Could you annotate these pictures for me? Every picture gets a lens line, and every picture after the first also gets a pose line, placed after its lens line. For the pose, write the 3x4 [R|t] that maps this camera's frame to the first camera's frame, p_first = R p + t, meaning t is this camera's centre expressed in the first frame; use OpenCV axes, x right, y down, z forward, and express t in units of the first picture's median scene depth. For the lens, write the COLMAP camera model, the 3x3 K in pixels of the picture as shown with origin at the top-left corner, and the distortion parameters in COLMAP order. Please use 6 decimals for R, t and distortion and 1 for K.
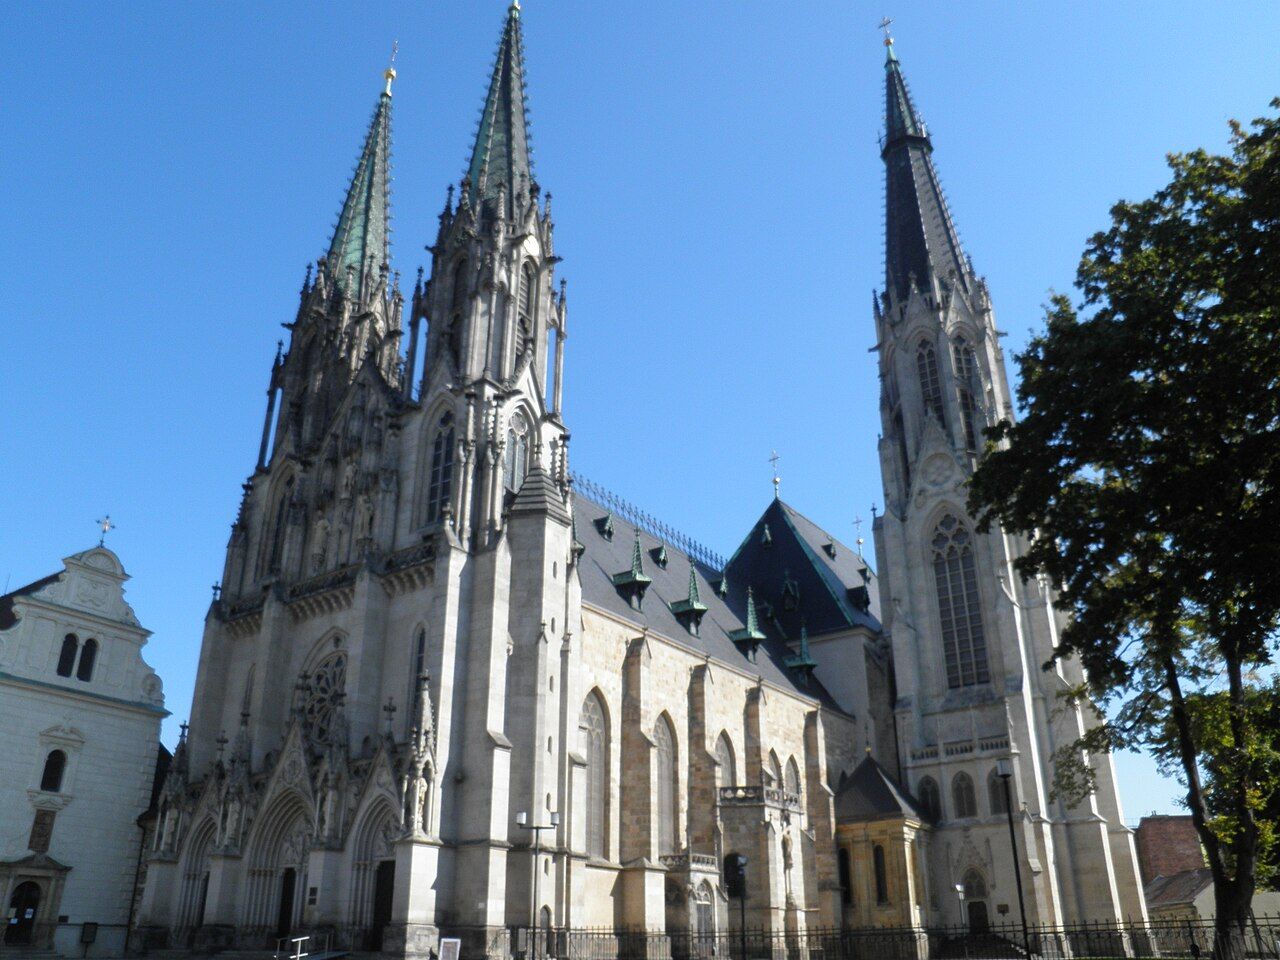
lens RADIAL K [[940.7, 0, 639.8], [0, 940.7, 534.8], [0, 0, 1]] dist [-0.164882, 0.096960]
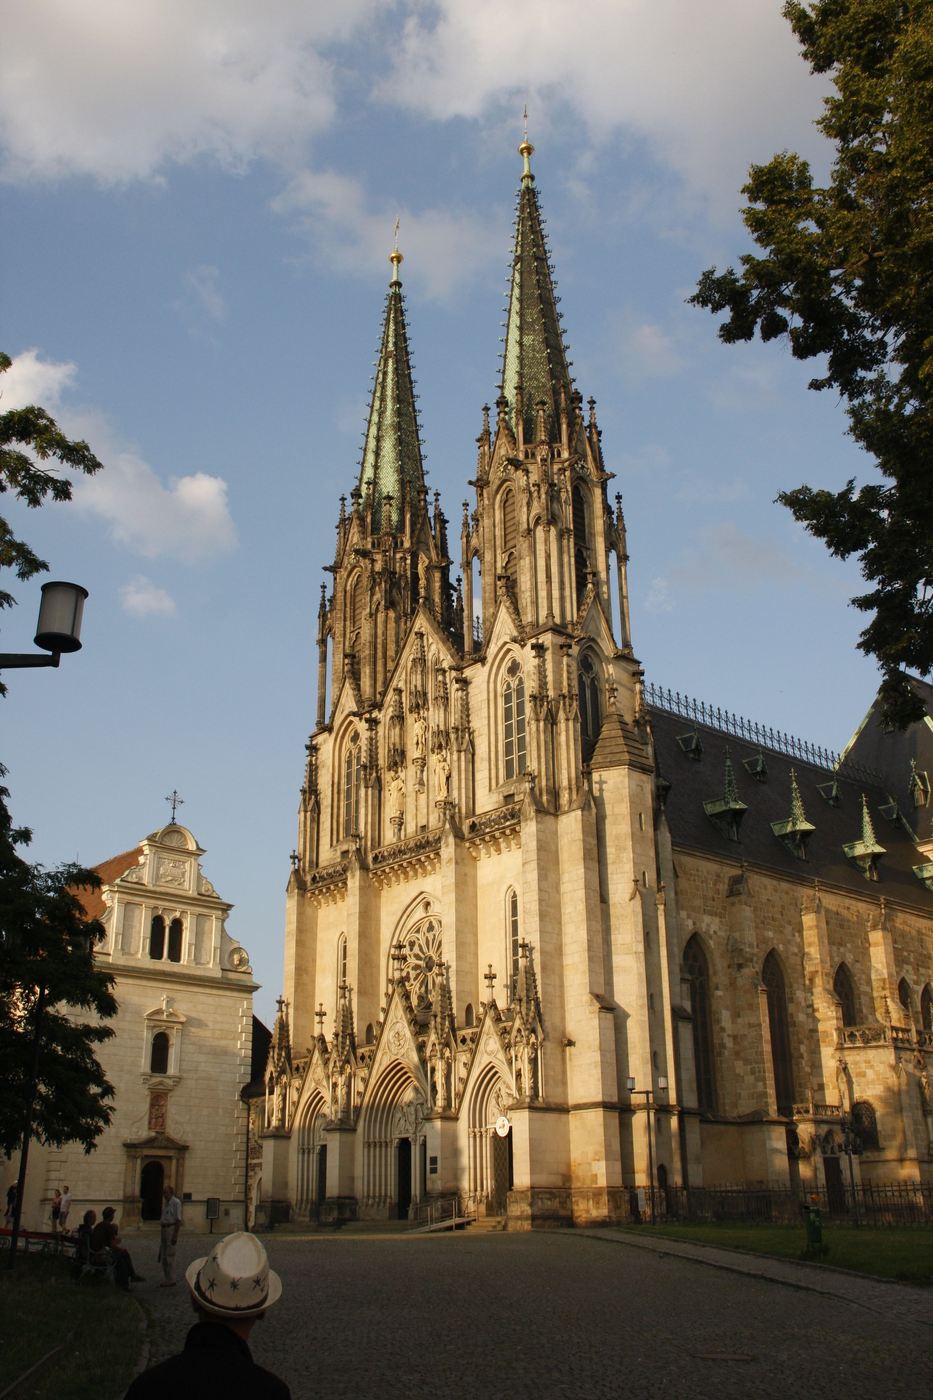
lens RADIAL K [[1315.3, 0, 466.5], [0, 1315.3, 700.0], [0, 0, 1]] dist [-0.099164, 0.008648]
pose [[0.972061, -0.091196, -0.216288, 0.037414], [0.100871, 0.994315, 0.034100, -0.149481], [0.211949, -0.054965, 0.975734, -0.350154]]
